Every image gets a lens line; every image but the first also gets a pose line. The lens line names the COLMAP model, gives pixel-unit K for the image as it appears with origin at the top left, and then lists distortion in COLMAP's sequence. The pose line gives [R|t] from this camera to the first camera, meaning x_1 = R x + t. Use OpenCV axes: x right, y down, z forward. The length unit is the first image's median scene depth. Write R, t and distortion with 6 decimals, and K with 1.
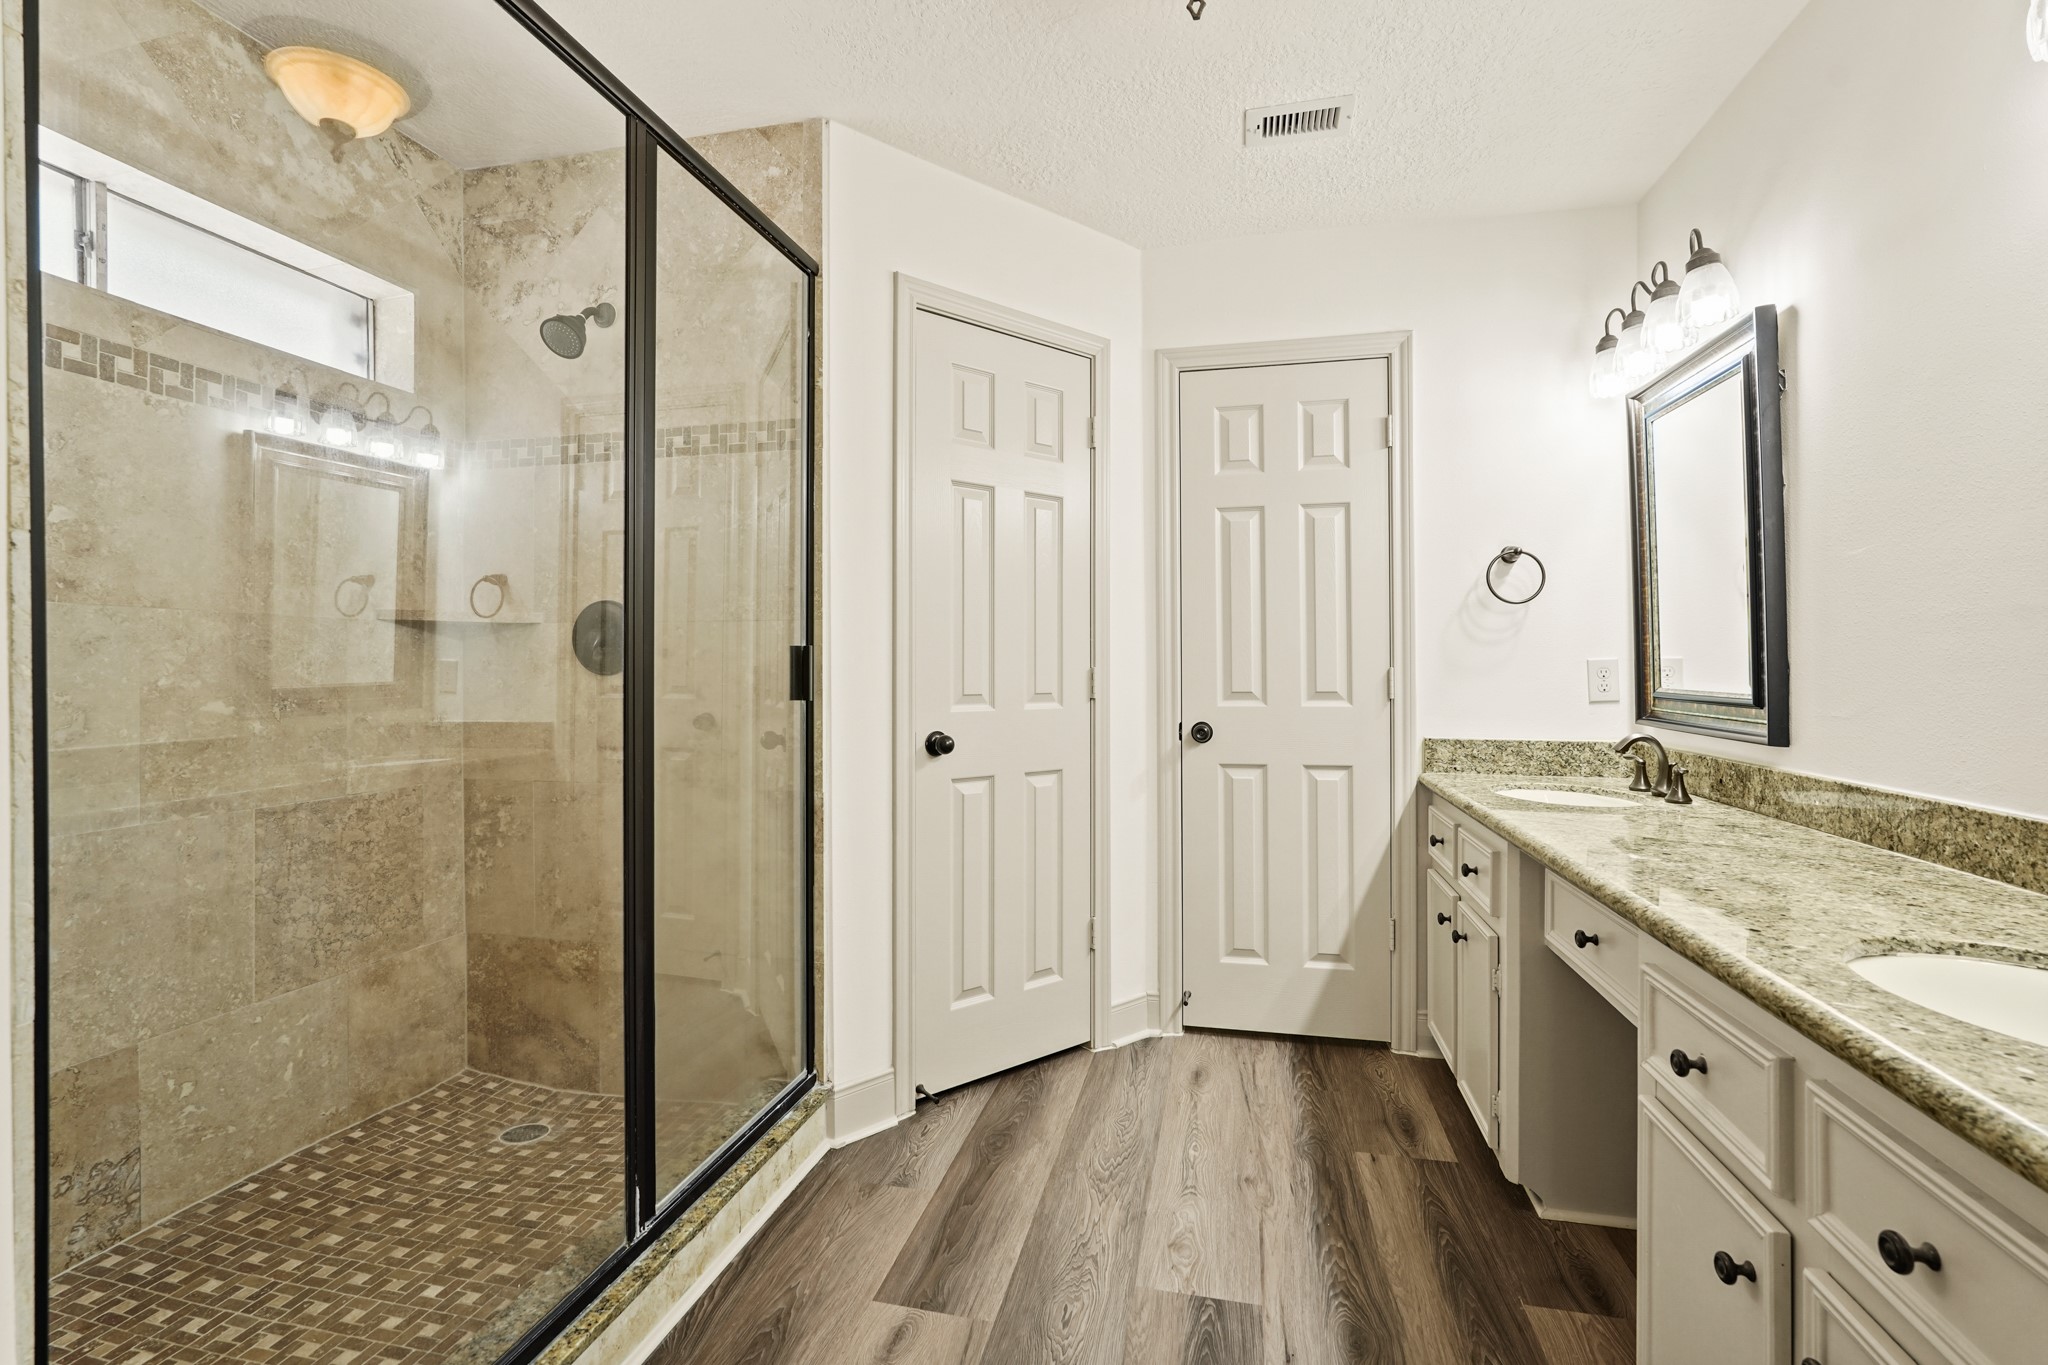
lens RADIAL K [[903.7, 0, 1017.1], [0, 903.7, 652.7], [0, 0, 1]] dist [-0.016219, 0.006308]
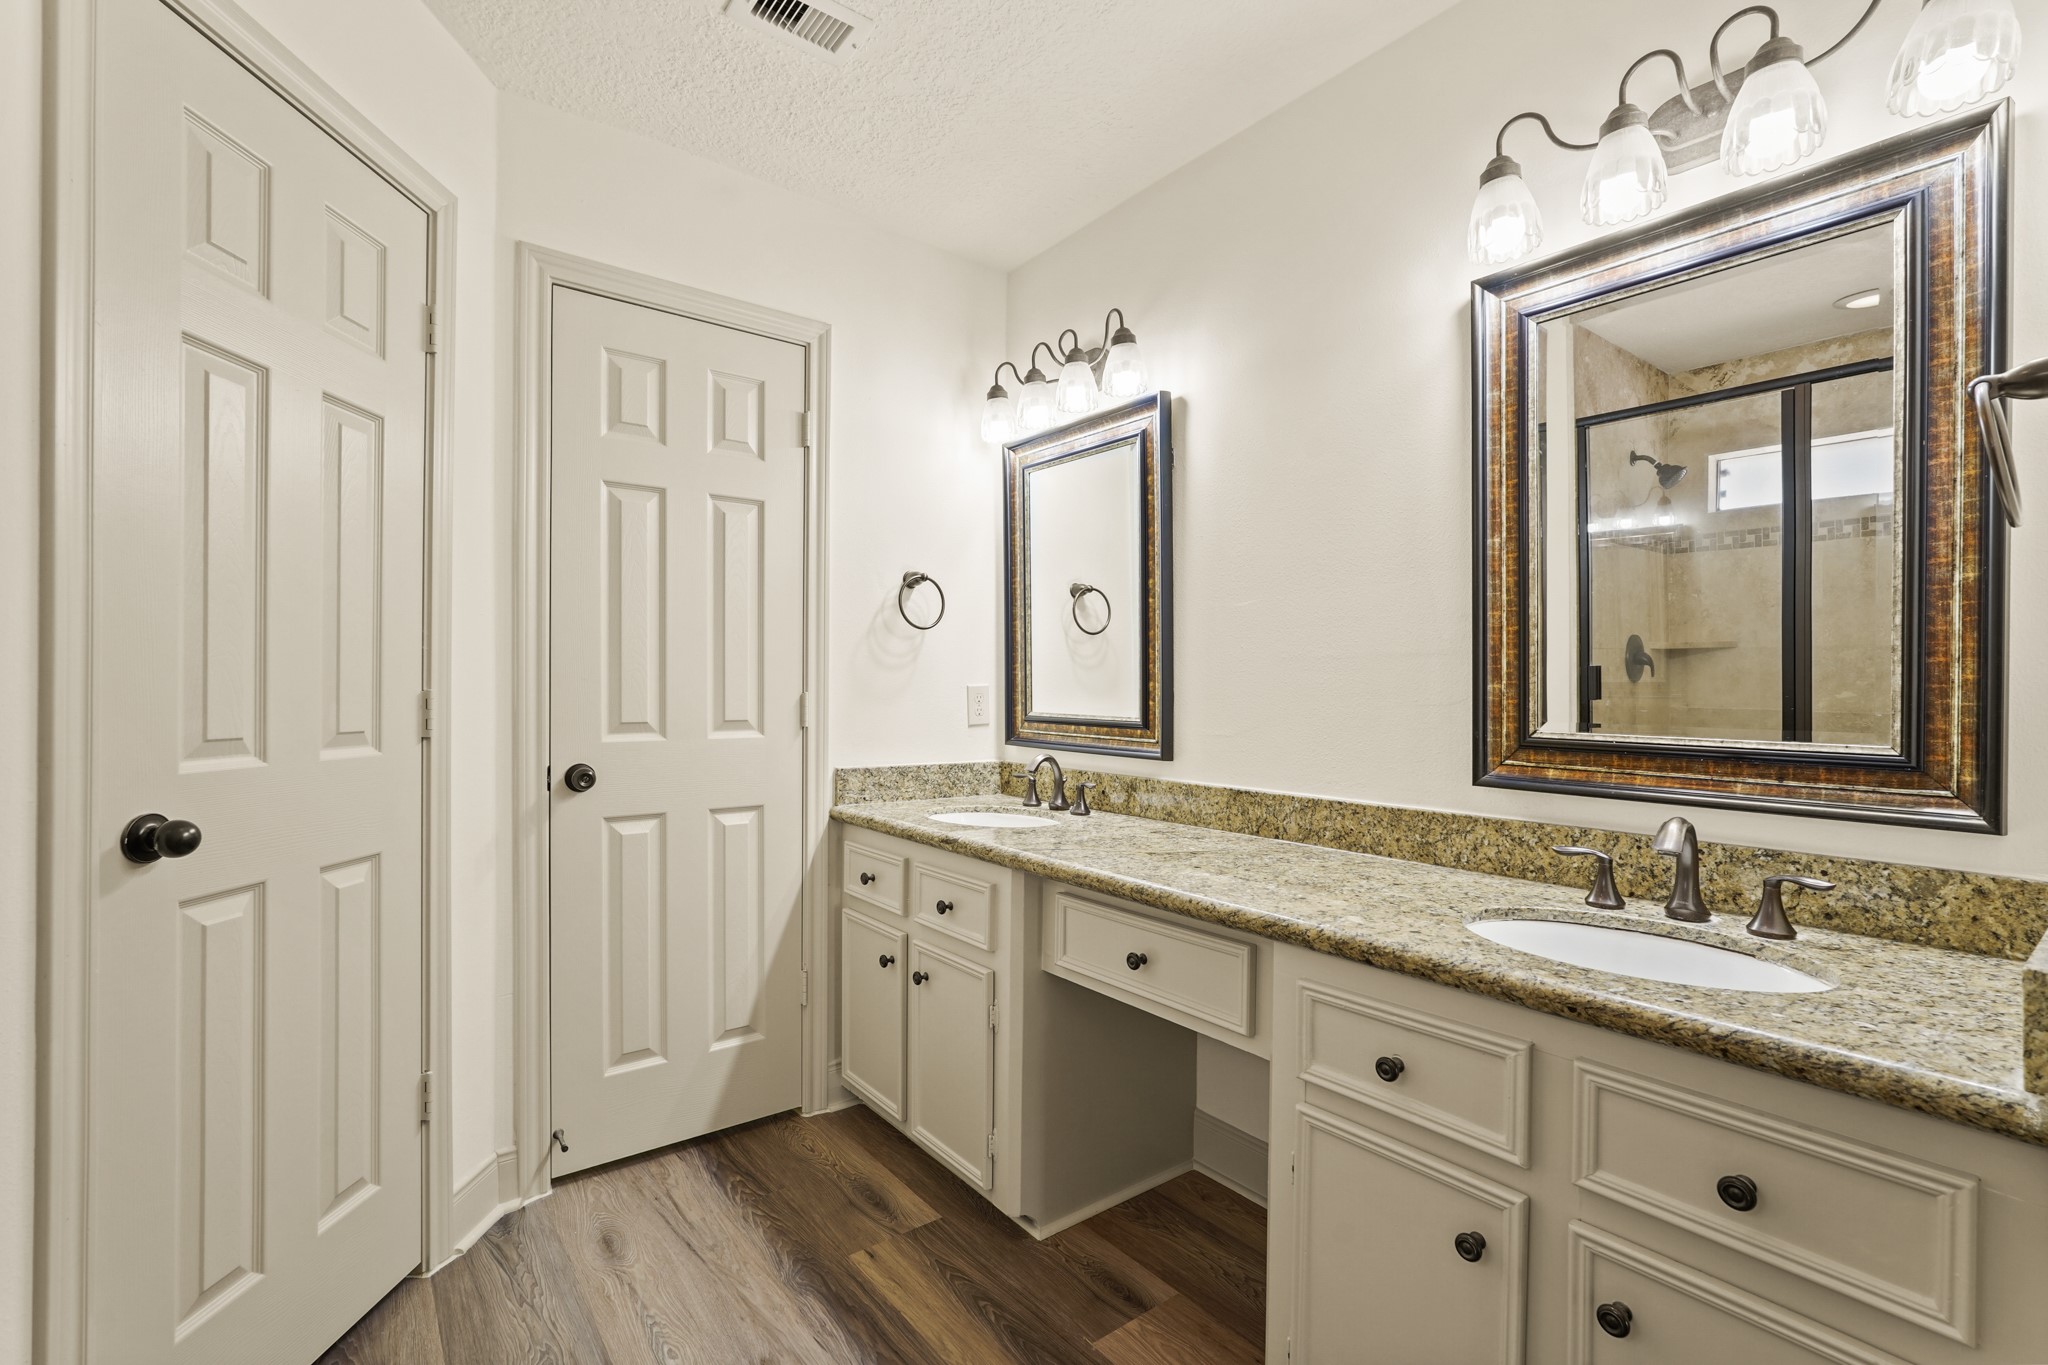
lens RADIAL K [[903.7, 0, 1022.4], [0, 903.7, 688.1], [0, 0, 1]] dist [-0.016219, 0.006308]
pose [[0.636785, 0.007827, 0.771002, -0.147933], [-0.020312, 0.999772, 0.006626, 0.001908], [-0.770774, -0.019880, 0.636798, 0.266065]]
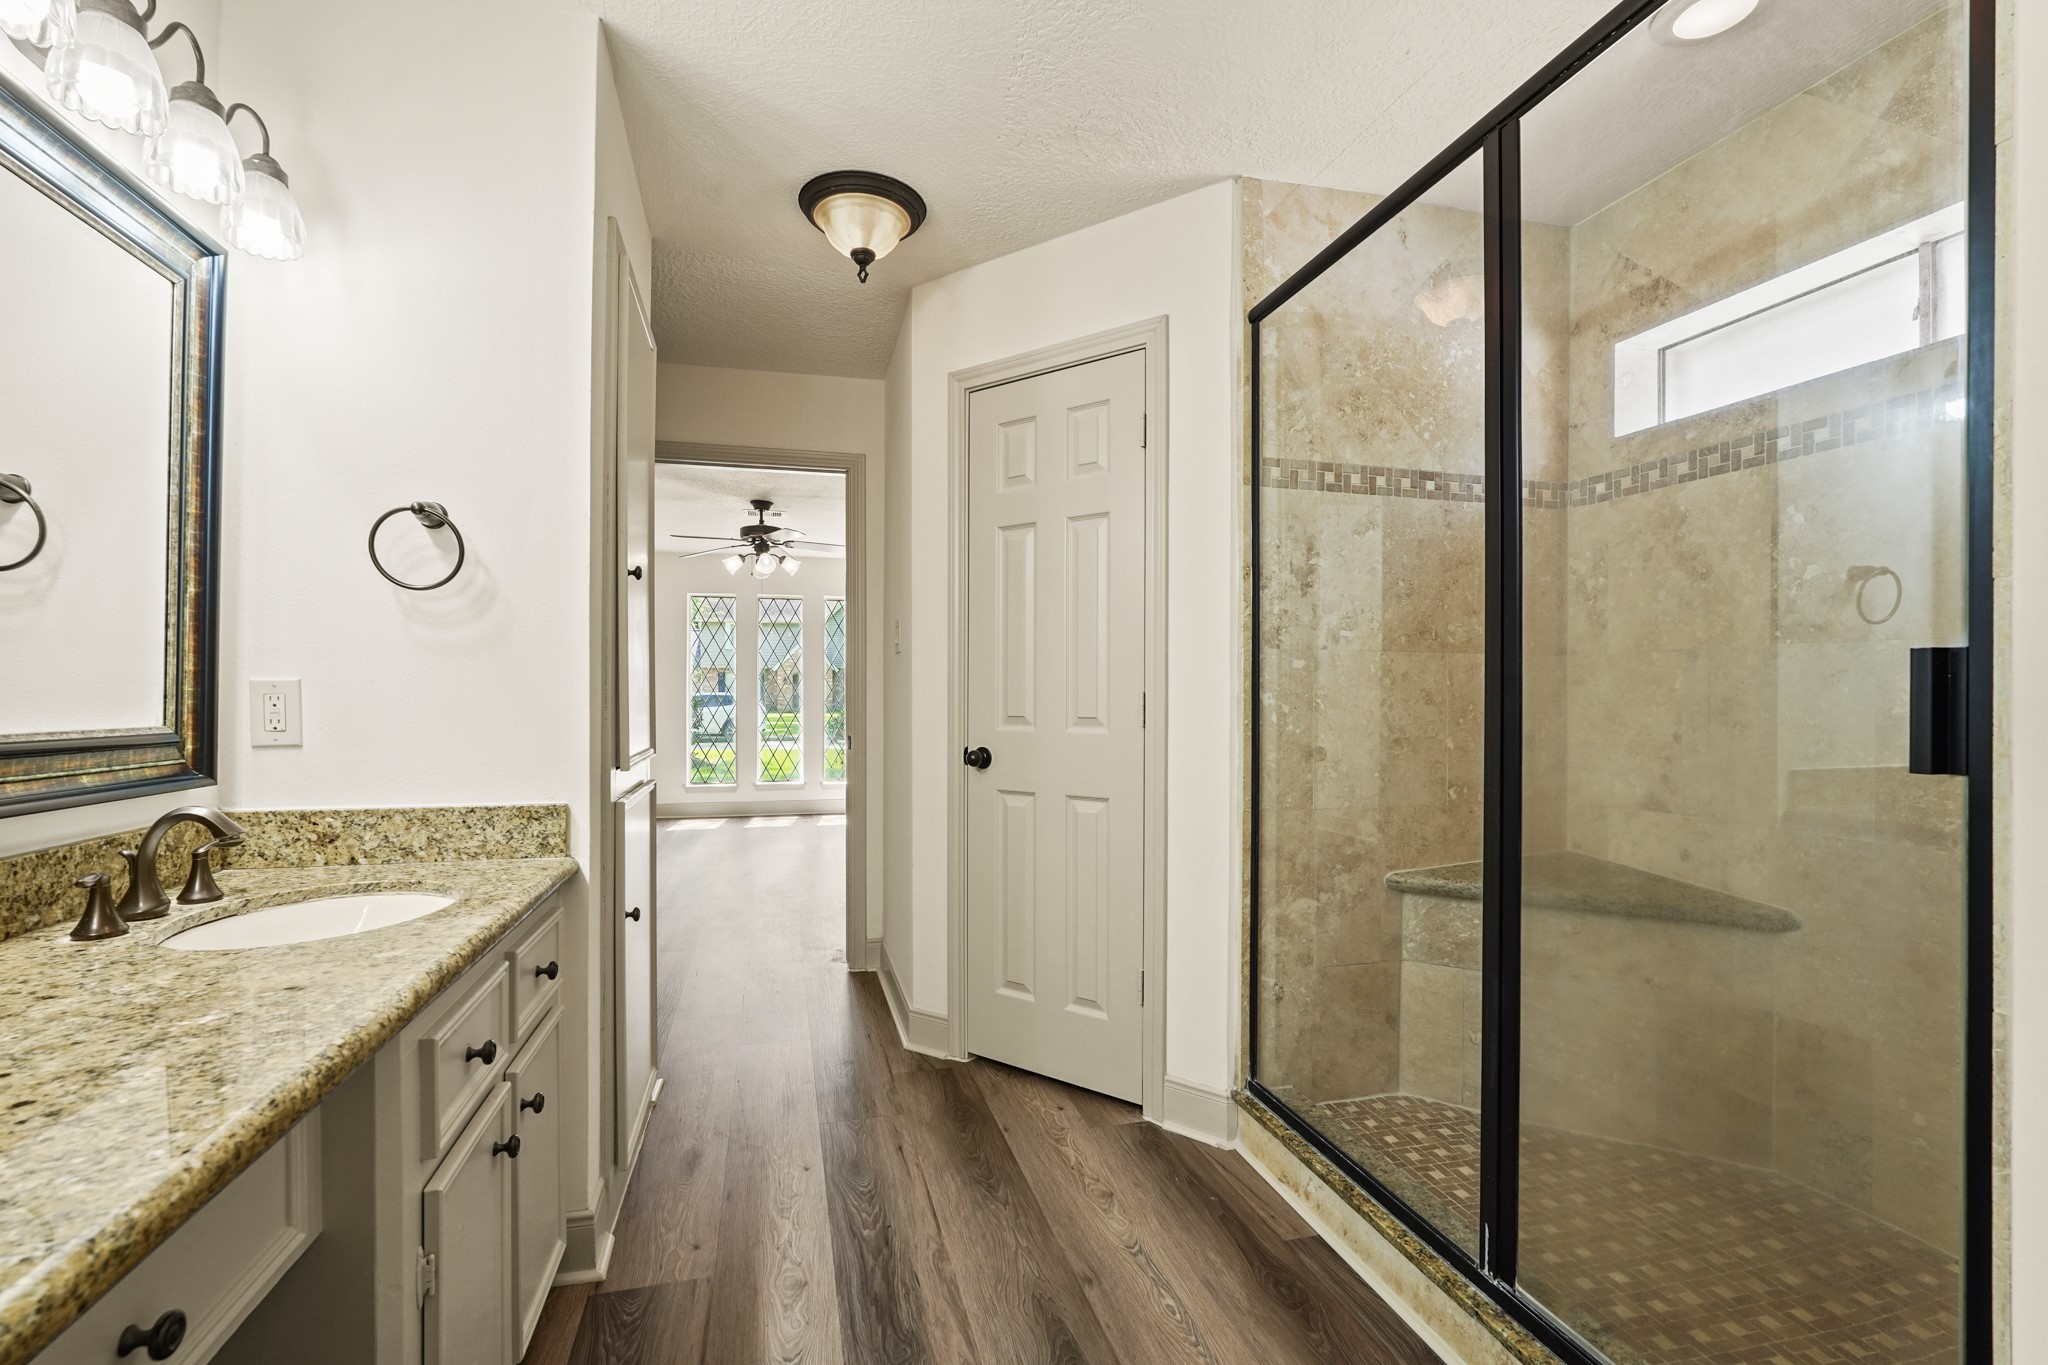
lens RADIAL K [[903.7, 0, 1019.3], [0, 903.7, 692.1], [0, 0, 1]] dist [-0.016219, 0.006308]
pose [[-0.877586, -0.002506, -0.479413, 0.577300], [0.004686, 0.999894, -0.013804, 0.027775], [0.479397, -0.014361, -0.877481, 1.879736]]
